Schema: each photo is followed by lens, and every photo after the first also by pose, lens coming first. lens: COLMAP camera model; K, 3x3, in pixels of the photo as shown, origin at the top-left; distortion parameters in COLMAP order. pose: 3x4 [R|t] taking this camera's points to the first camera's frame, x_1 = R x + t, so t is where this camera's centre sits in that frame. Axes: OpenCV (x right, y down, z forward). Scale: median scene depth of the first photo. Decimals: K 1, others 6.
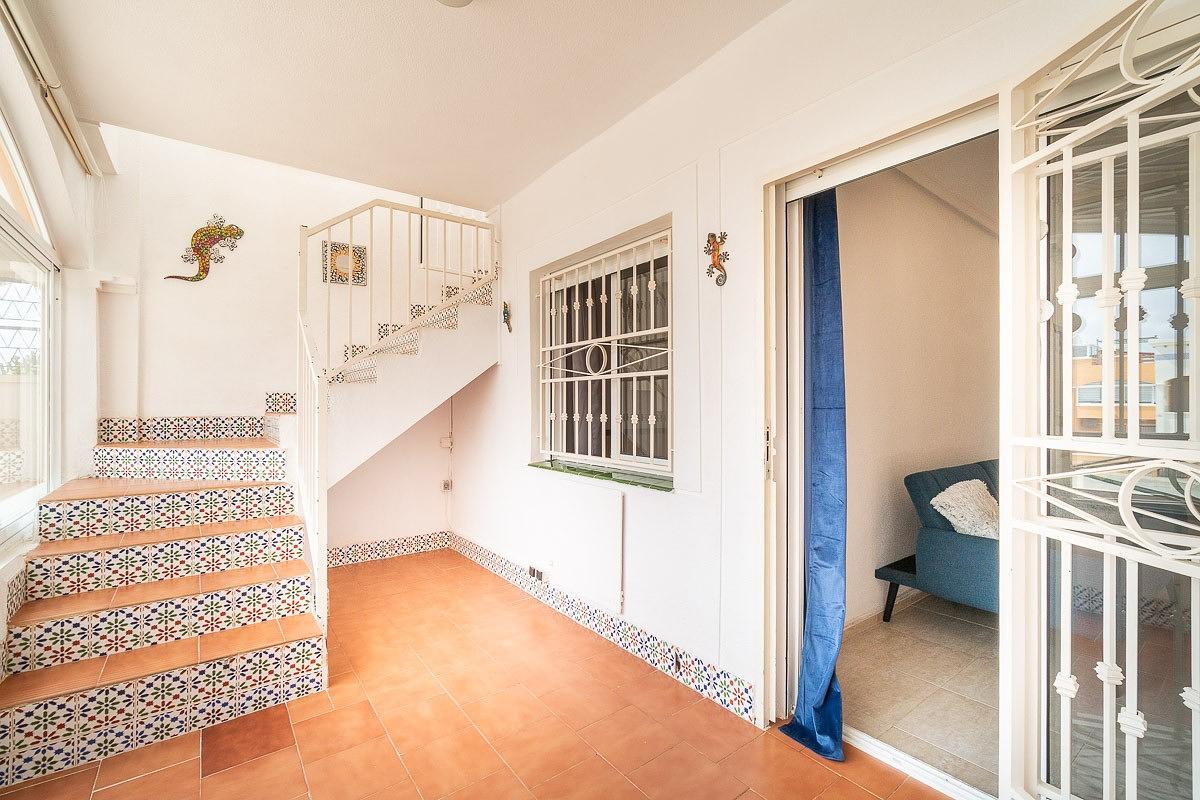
lens RADIAL K [[508.5, 0, 593.0], [0, 508.5, 404.3], [0, 0, 1]] dist [-0.001843, -0.000959]
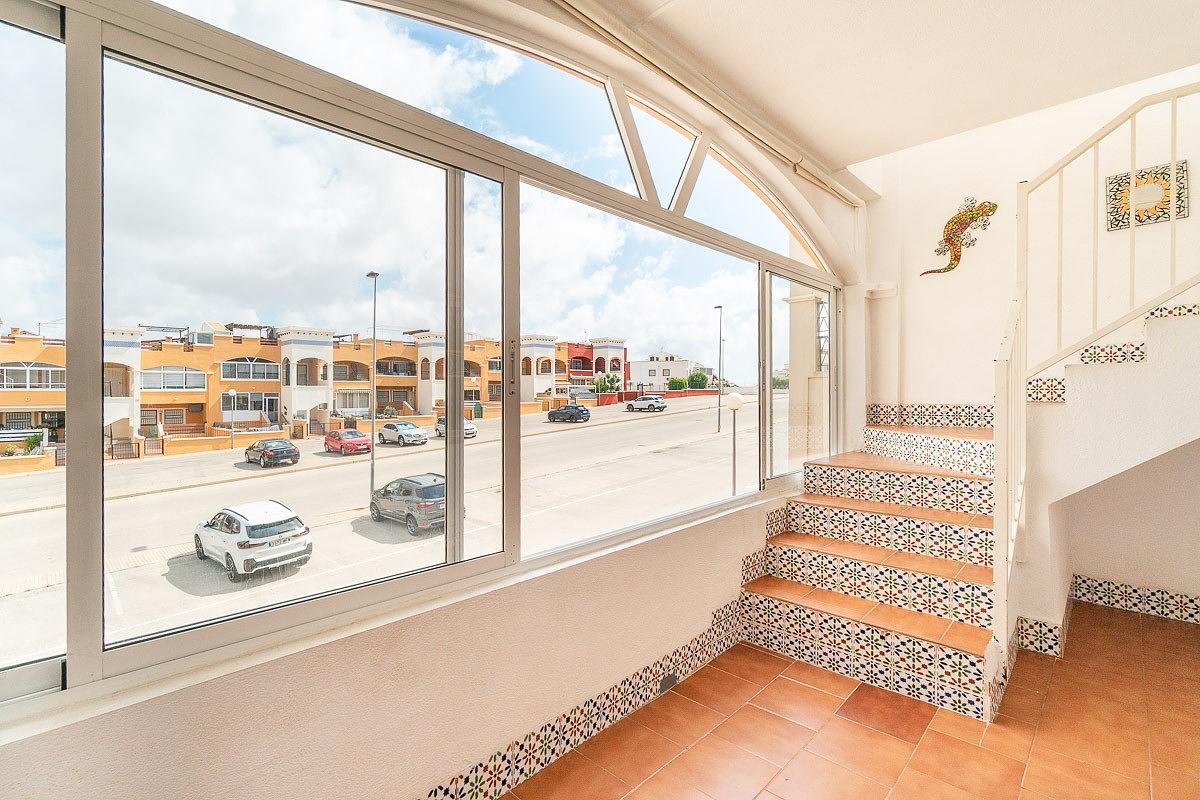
lens RADIAL K [[538.3, 0, 594.8], [0, 538.3, 396.2], [0, 0, 1]] dist [0.001292, -0.001727]
pose [[0.167418, 0.004951, -0.985874, 0.179646], [0.003635, 0.999977, 0.005640, -0.000719], [0.985879, -0.004528, 0.167396, 0.130664]]
